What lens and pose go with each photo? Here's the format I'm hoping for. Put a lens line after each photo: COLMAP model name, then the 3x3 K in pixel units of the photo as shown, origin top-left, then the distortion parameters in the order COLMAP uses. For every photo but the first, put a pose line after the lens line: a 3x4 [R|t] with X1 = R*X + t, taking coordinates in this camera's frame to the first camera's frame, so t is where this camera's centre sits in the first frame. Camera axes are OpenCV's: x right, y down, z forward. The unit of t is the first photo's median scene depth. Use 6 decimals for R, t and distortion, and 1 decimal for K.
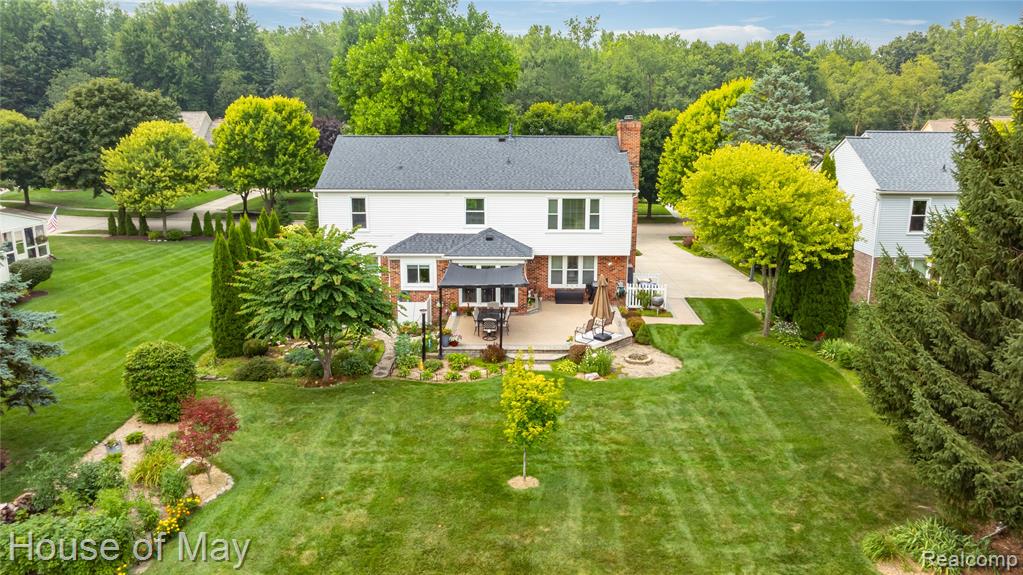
lens RADIAL K [[759.7, 0, 497.9], [0, 759.7, 286.2], [0, 0, 1]] dist [-0.036439, 0.085930]
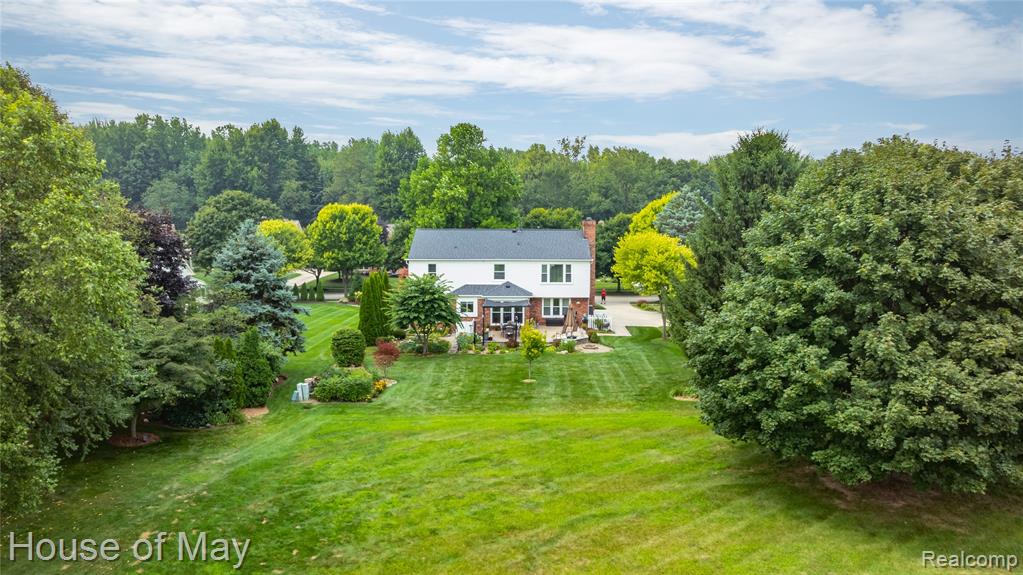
lens RADIAL K [[717.1, 0, 511.5], [0, 717.1, 287.5], [0, 0, 1]] dist [-0.000019, -0.000678]
pose [[0.999853, 0.000130, 0.017120, -0.028573], [0.001961, 0.992521, -0.122059, 0.128238], [-0.017007, 0.122075, 0.992375, -0.580866]]
